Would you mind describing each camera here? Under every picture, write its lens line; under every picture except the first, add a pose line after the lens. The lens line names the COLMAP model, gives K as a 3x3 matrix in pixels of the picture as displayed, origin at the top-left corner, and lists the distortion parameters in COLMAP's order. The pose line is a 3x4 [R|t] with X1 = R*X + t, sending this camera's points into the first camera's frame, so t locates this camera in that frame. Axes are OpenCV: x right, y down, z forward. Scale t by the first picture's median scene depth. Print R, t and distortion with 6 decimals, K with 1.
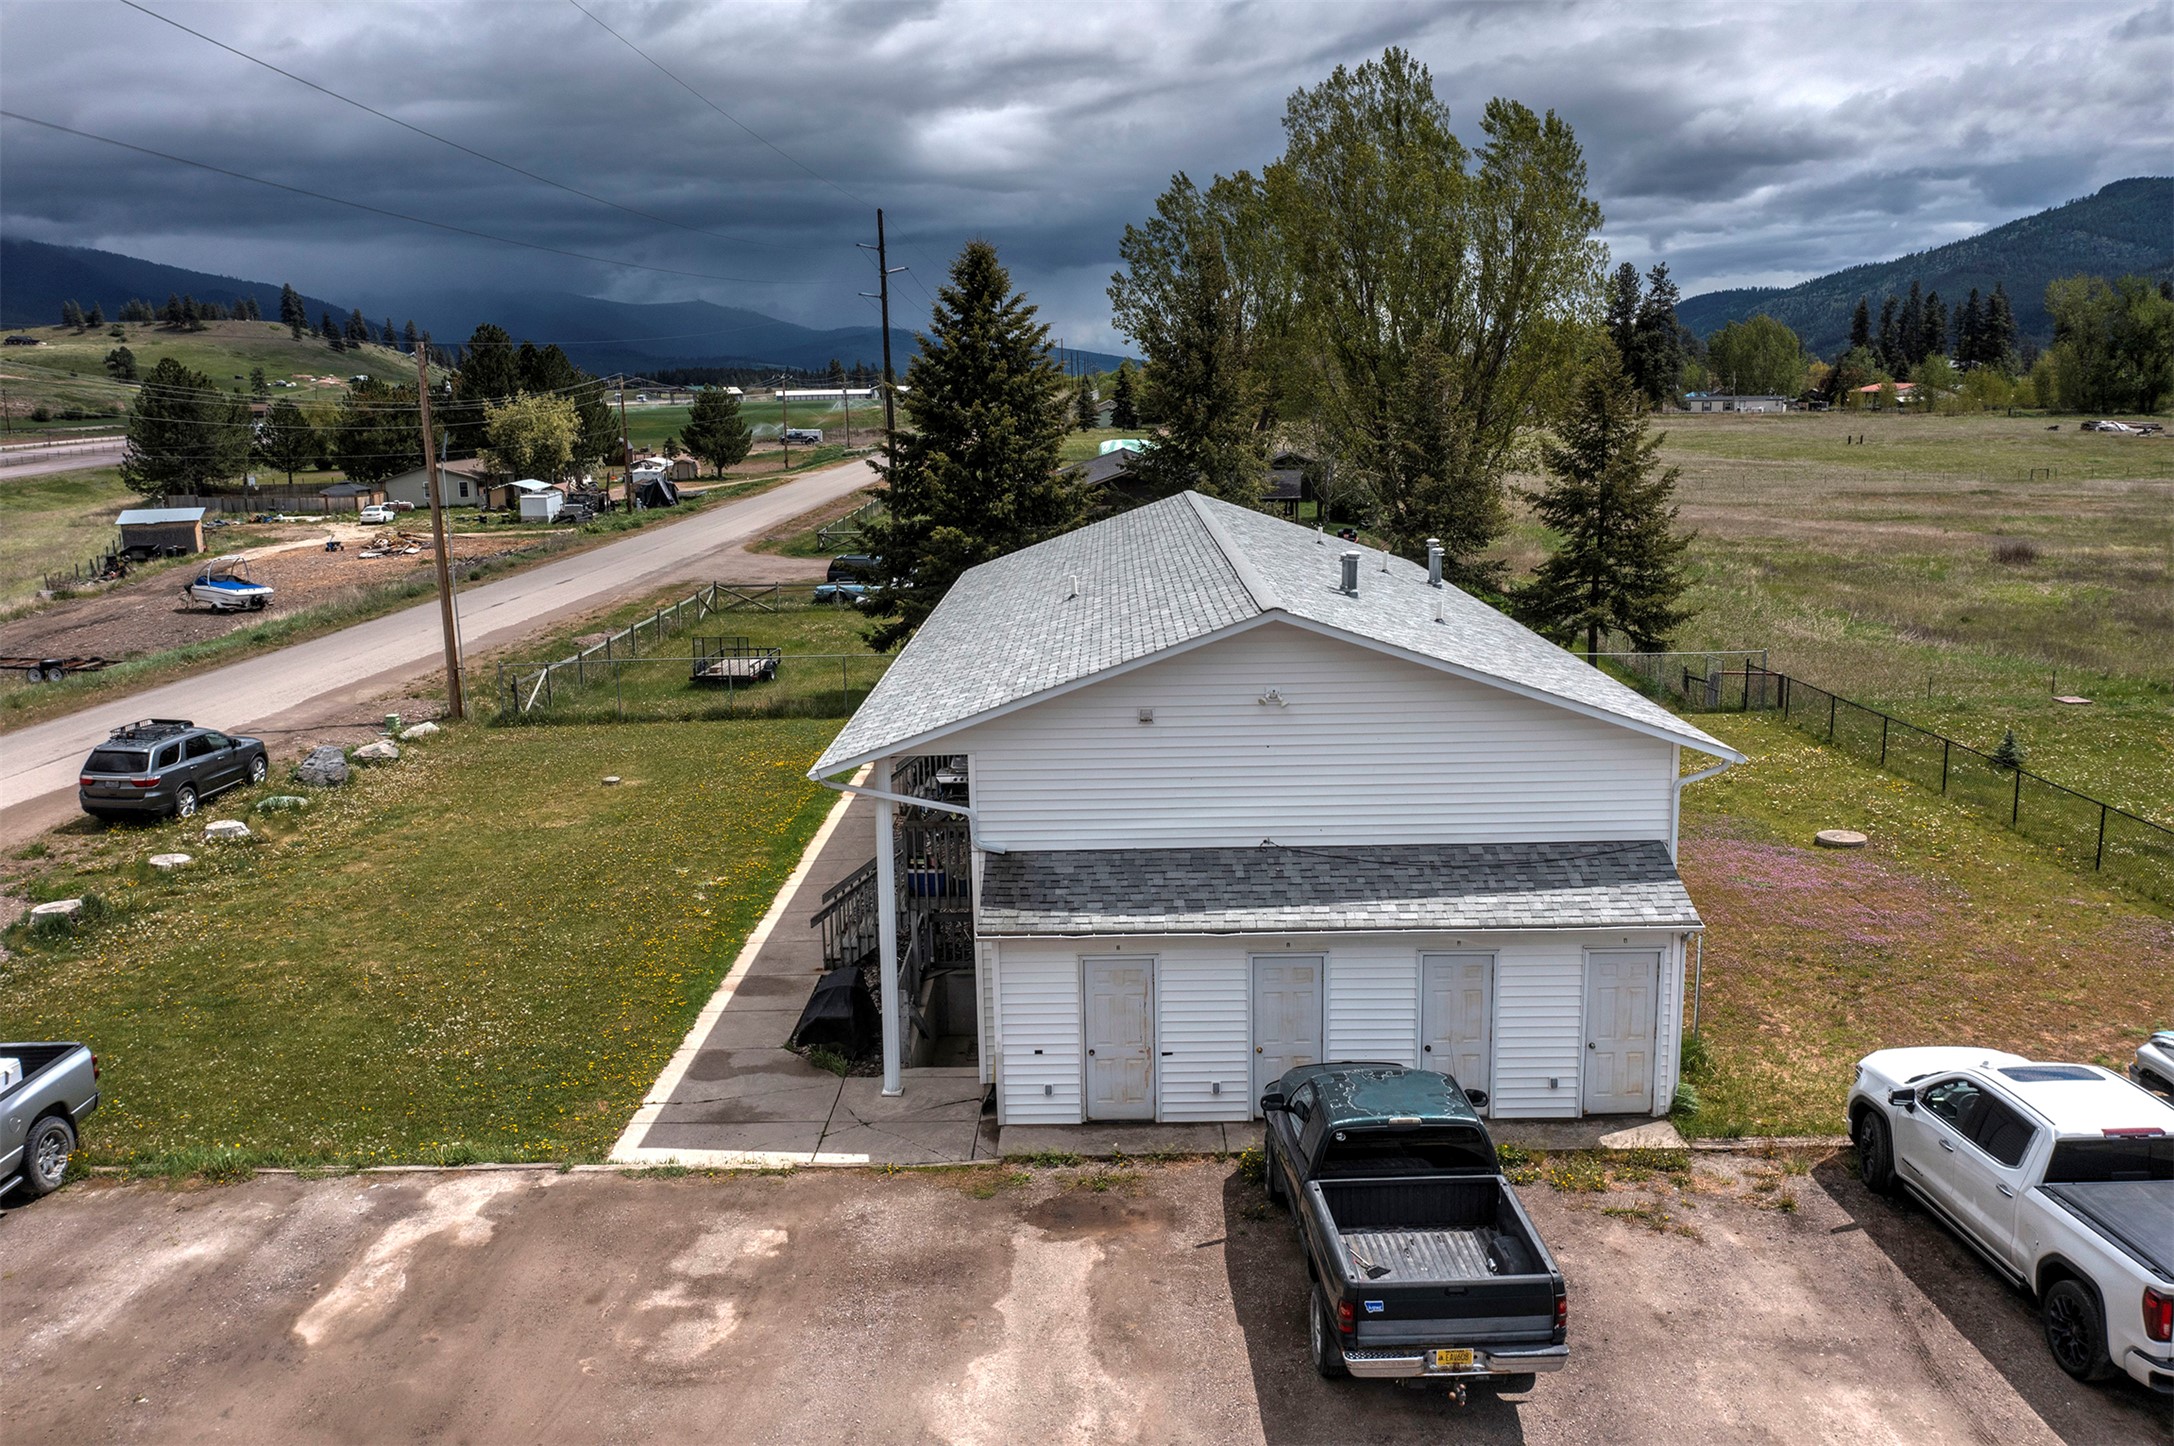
lens RADIAL K [[1713.9, 0, 1080.8], [0, 1713.9, 714.6], [0, 0, 1]] dist [-0.021973, 0.006221]
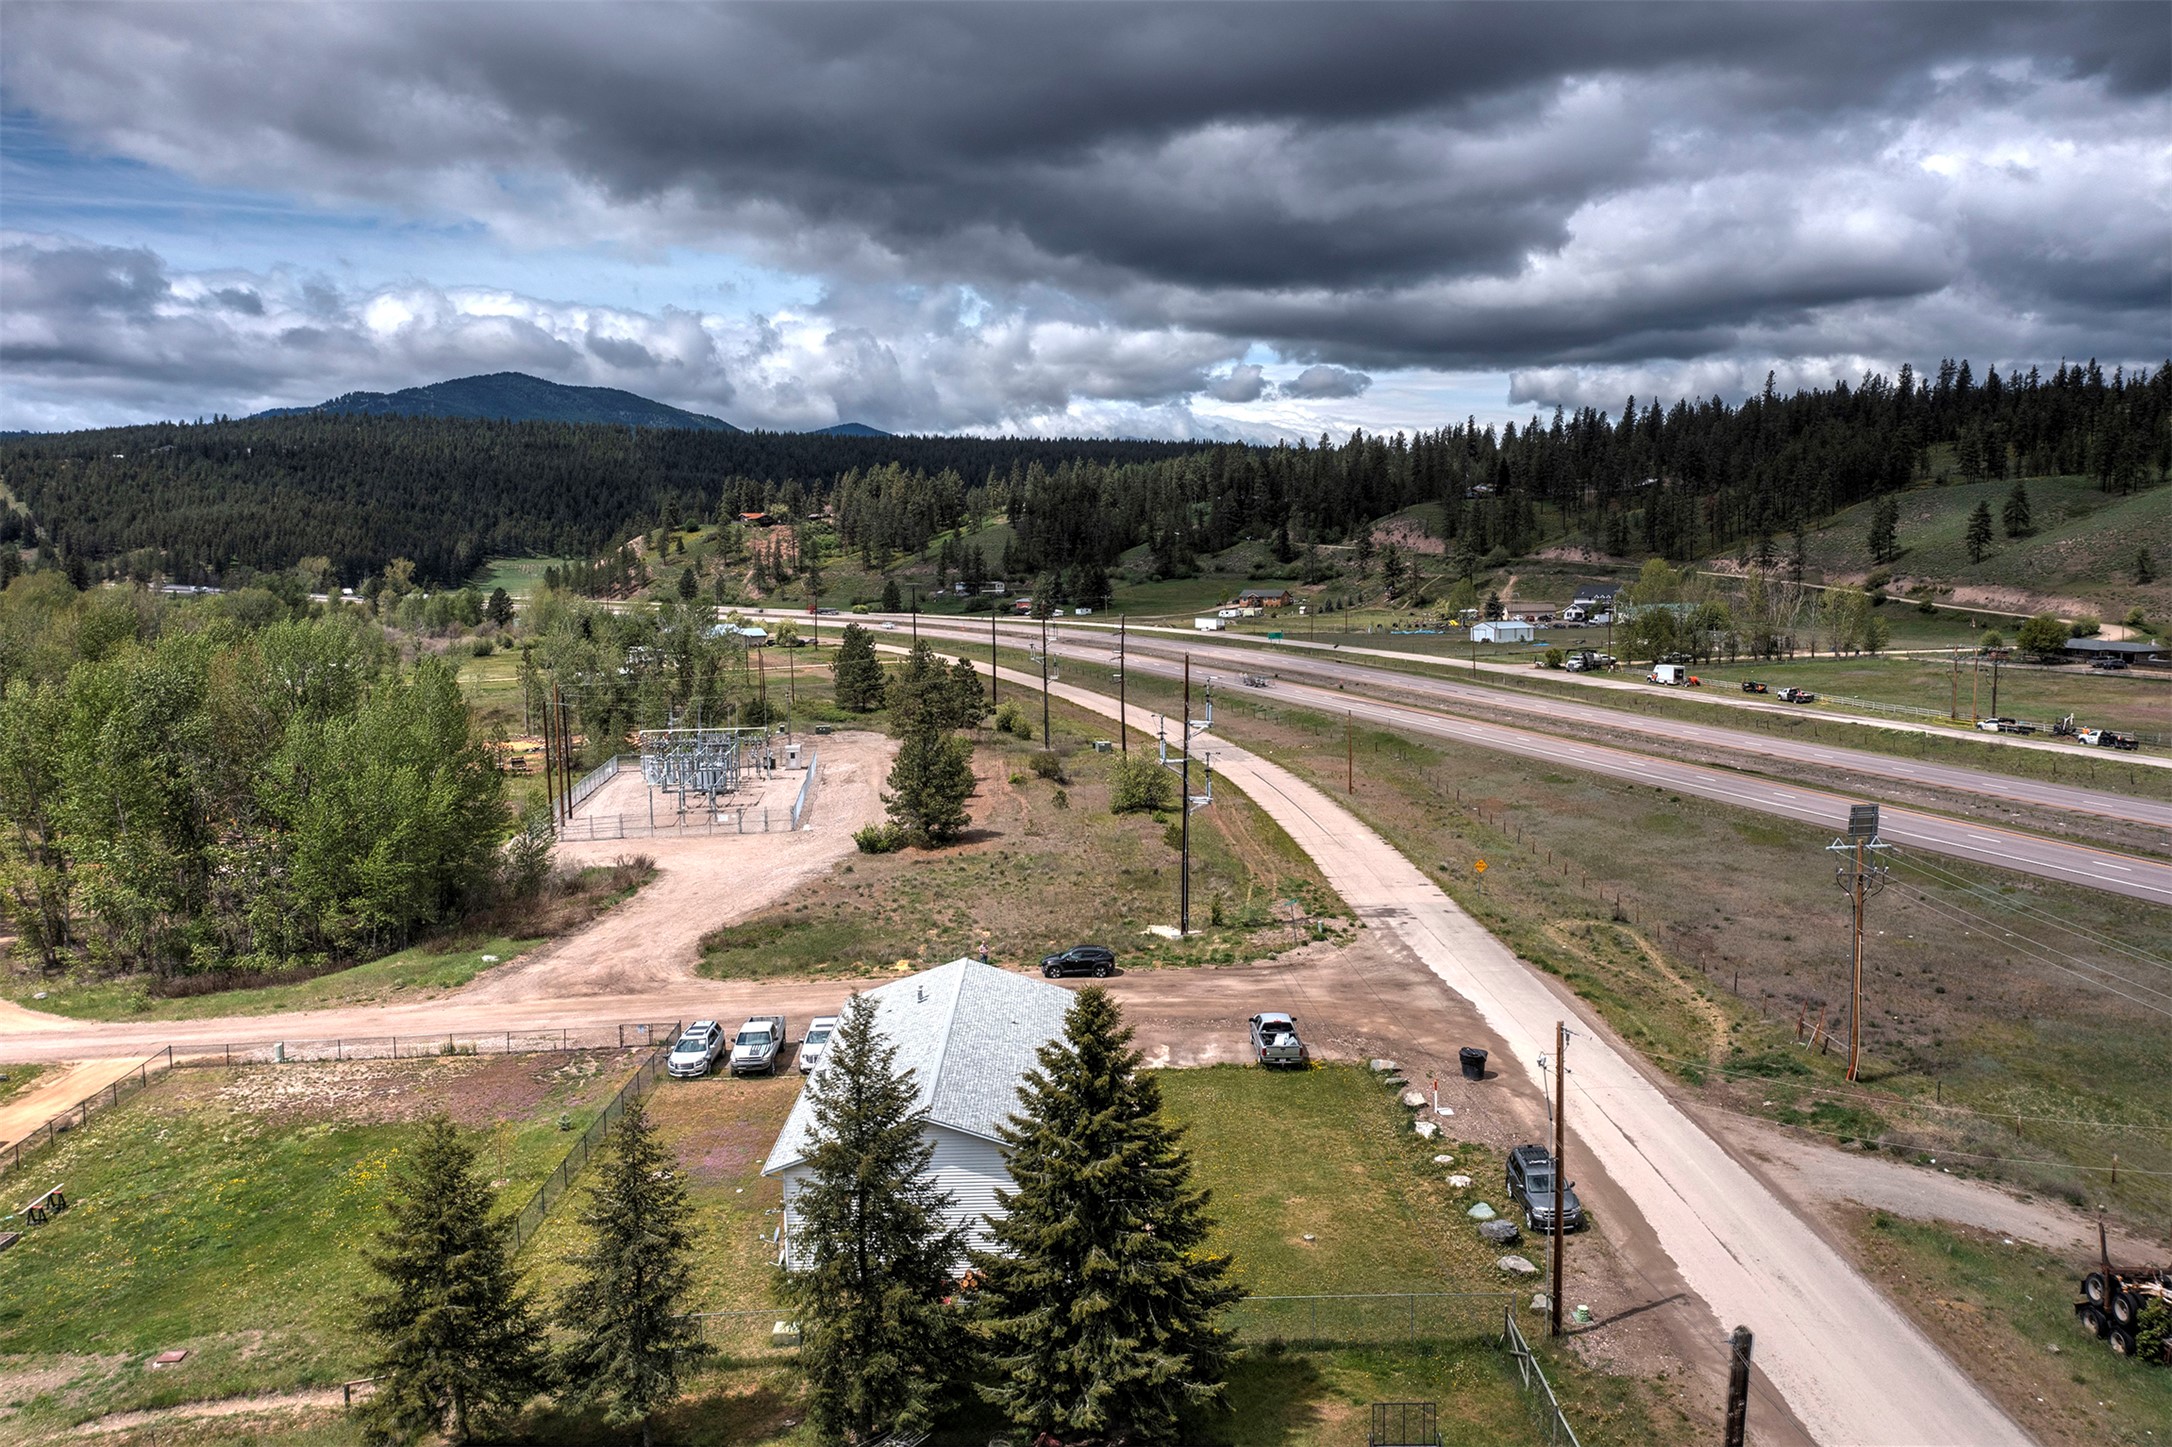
lens RADIAL K [[1712.3, 0, 1079.9], [0, 1712.3, 715.1], [0, 0, 1]] dist [-0.021973, 0.006221]
pose [[-0.998999, 0.040153, -0.019707, -0.099608], [0.032864, 0.957805, 0.285532, -1.799516], [0.030341, 0.284599, -0.958166, 4.827916]]
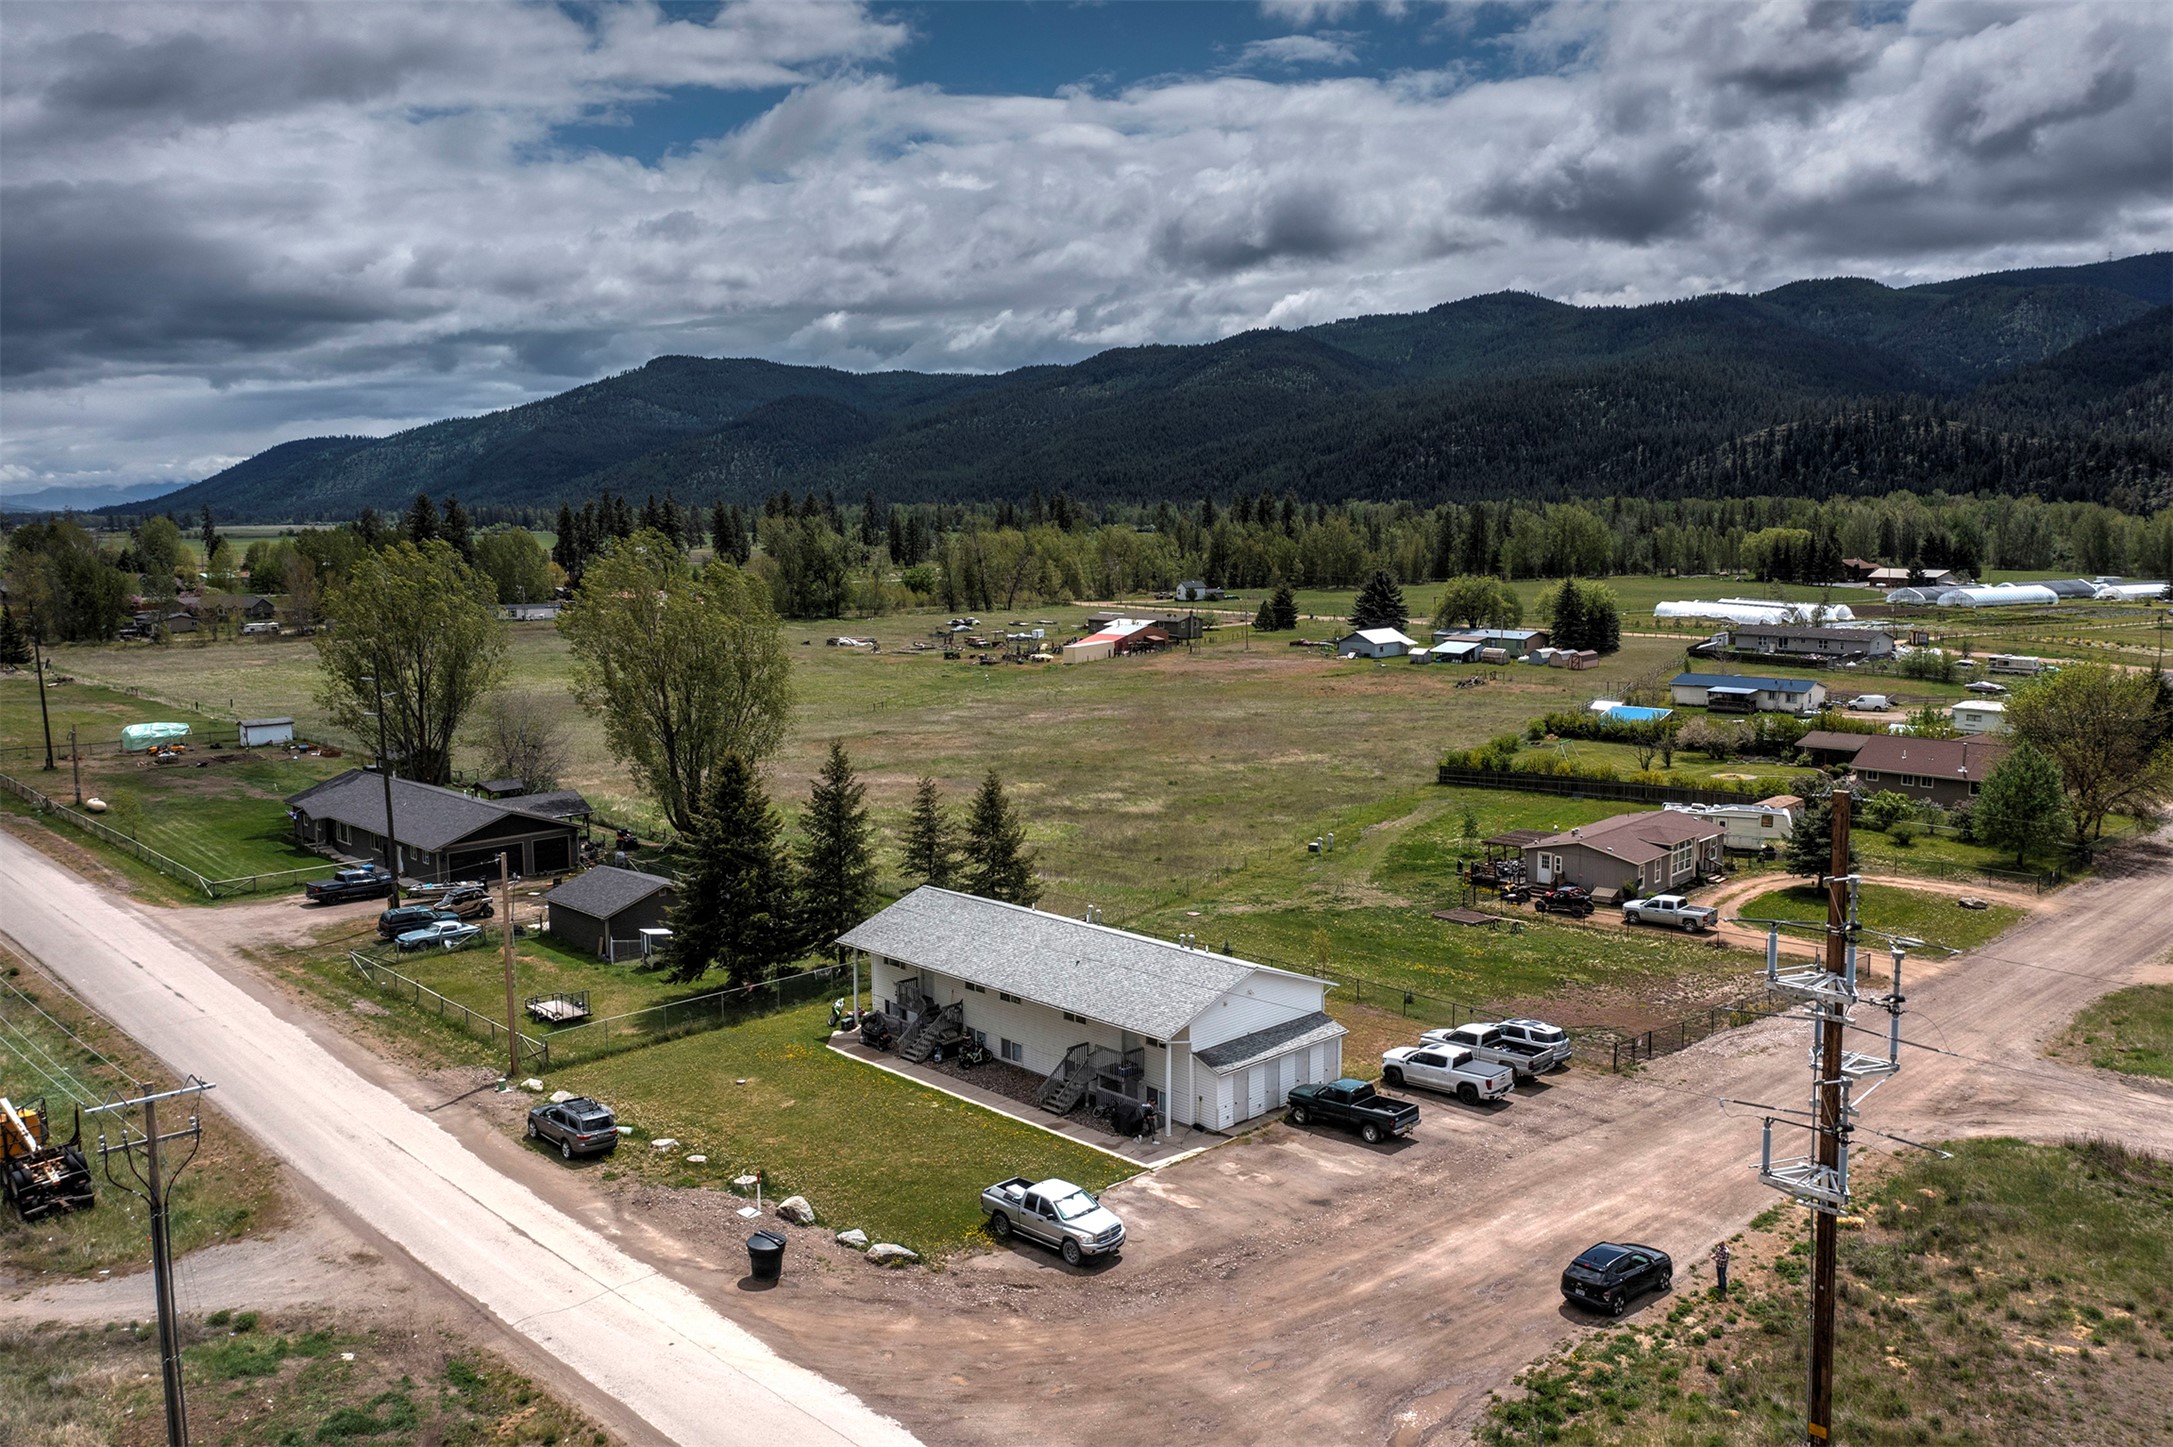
lens RADIAL K [[1713.1, 0, 1080.4], [0, 1713.1, 715.1], [0, 0, 1]] dist [-0.021973, 0.006221]
pose [[0.714309, -0.072445, 0.696071, -2.672323], [0.127891, 0.991391, -0.028061, -0.545944], [-0.688045, 0.109066, 0.717425, -1.411537]]
